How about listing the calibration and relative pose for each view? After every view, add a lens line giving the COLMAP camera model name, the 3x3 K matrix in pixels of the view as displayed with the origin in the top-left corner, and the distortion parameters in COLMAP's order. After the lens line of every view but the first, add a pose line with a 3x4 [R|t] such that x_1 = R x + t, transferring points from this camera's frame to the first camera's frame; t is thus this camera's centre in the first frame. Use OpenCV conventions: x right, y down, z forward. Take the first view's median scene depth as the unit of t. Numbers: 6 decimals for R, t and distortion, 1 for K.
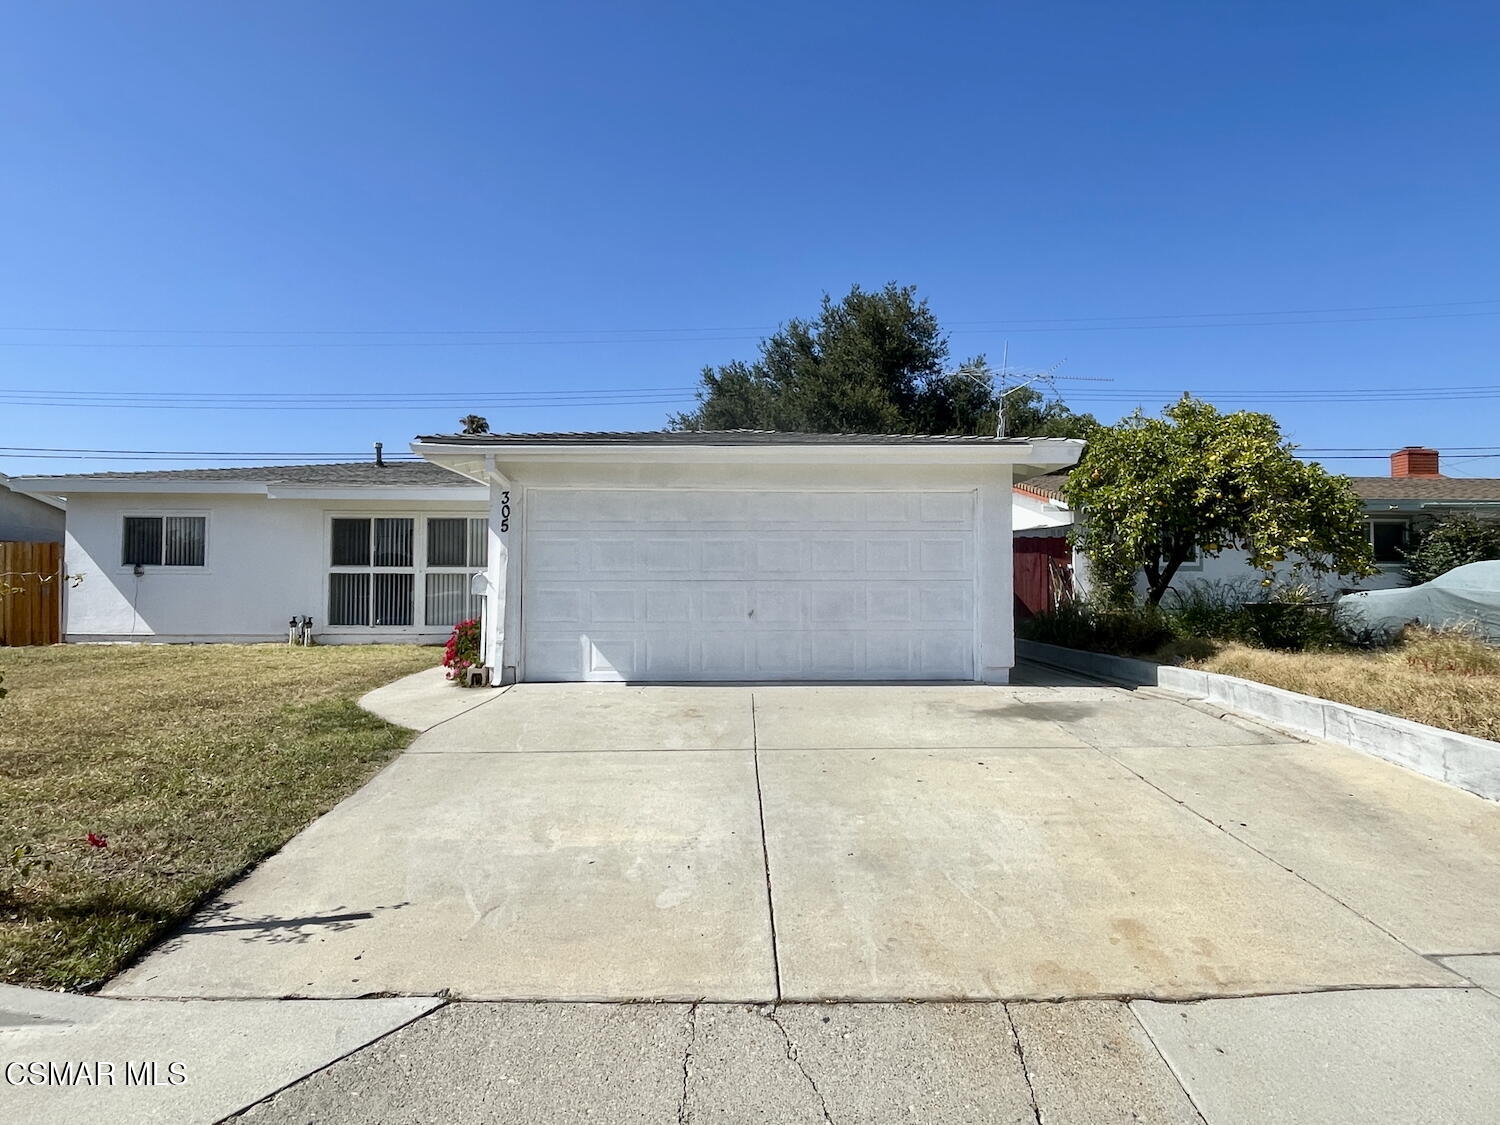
lens RADIAL K [[881.0, 0, 738.1], [0, 881.0, 559.9], [0, 0, 1]] dist [0.001991, 0.000011]
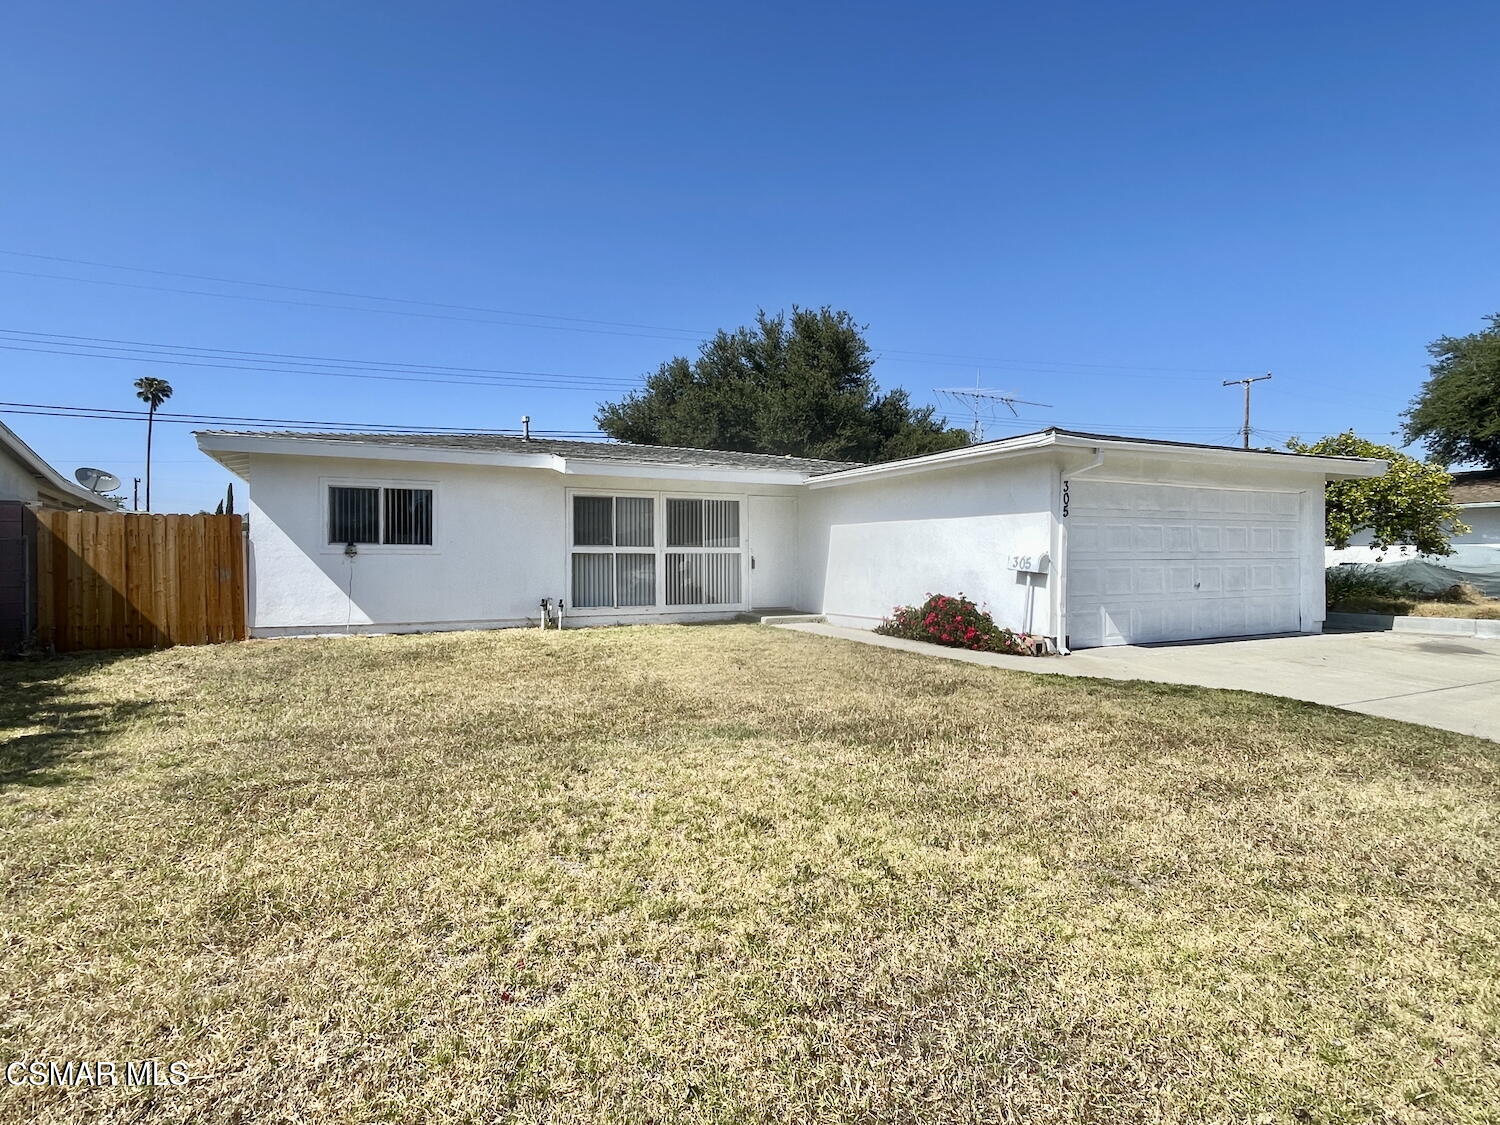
lens RADIAL K [[774.3, 0, 739.8], [0, 774.3, 561.5], [0, 0, 1]] dist [0.002642, 0.000327]
pose [[0.912789, -0.005264, 0.408398, -0.643278], [-0.006283, 0.999618, 0.026928, 0.000686], [-0.408383, -0.027145, 0.912407, 0.164167]]
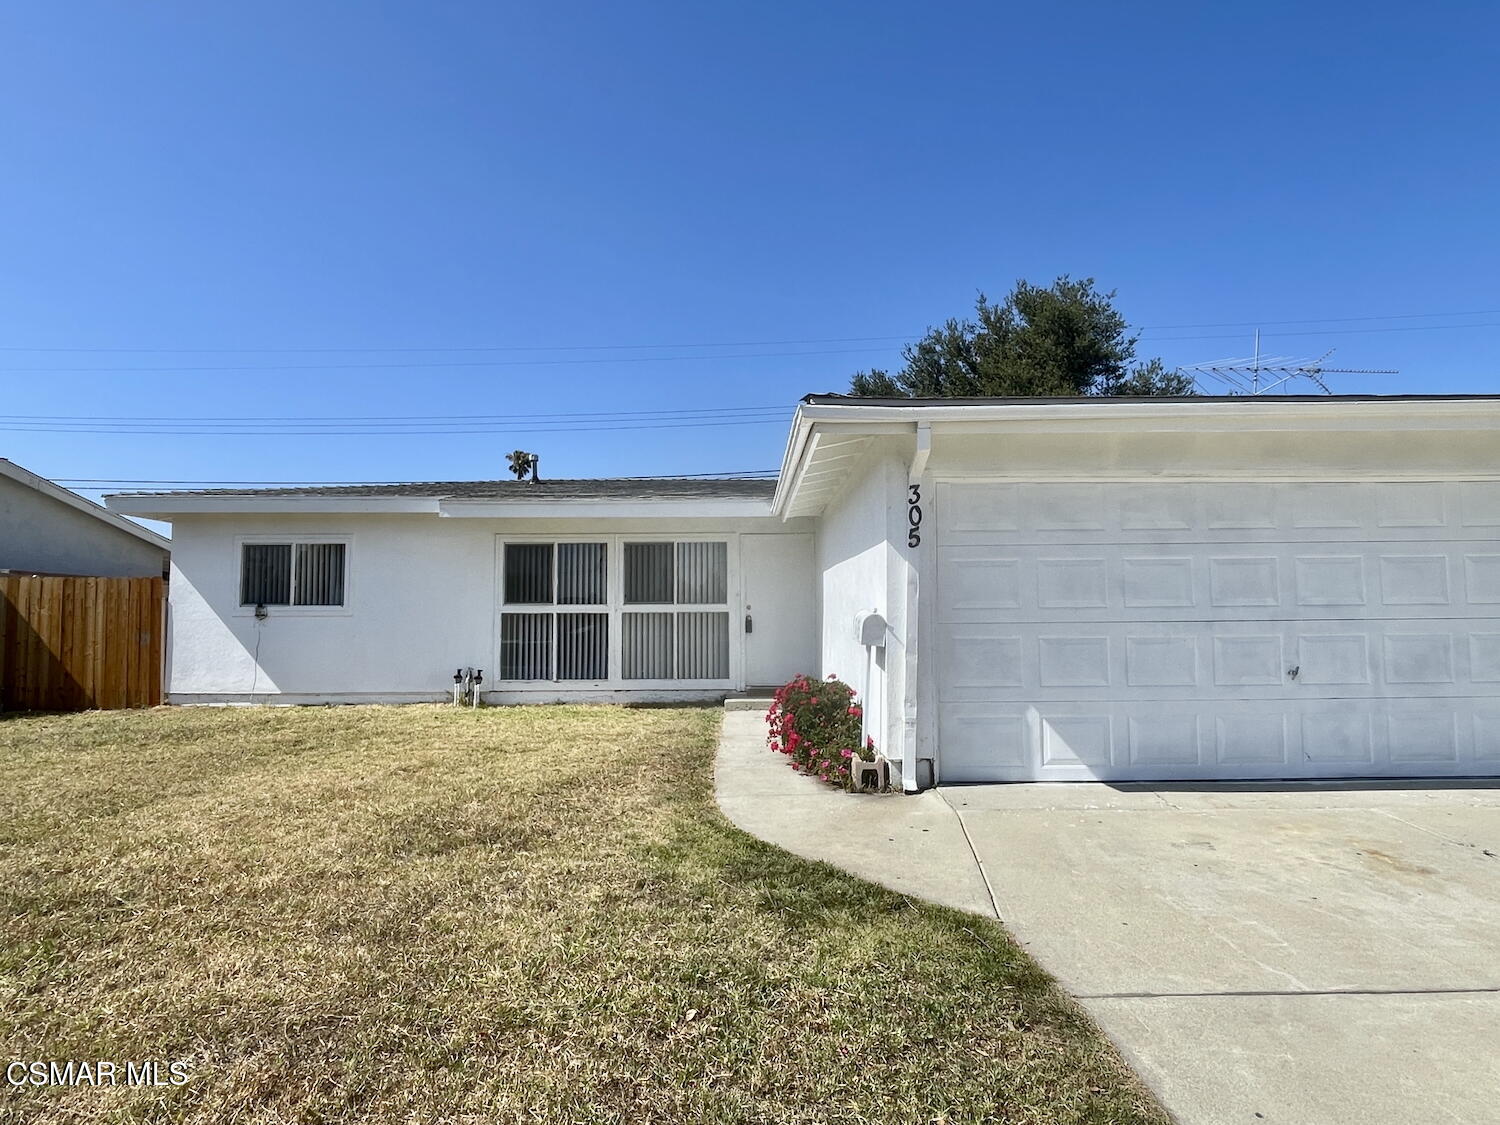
lens RADIAL K [[881.0, 0, 749.0], [0, 881.0, 570.0], [0, 0, 1]] dist [0.001991, 0.000011]
pose [[0.999768, -0.009486, -0.019337, -0.228980], [0.008923, 0.999541, -0.028959, 0.001298], [0.019603, 0.028779, 0.999394, 0.221145]]
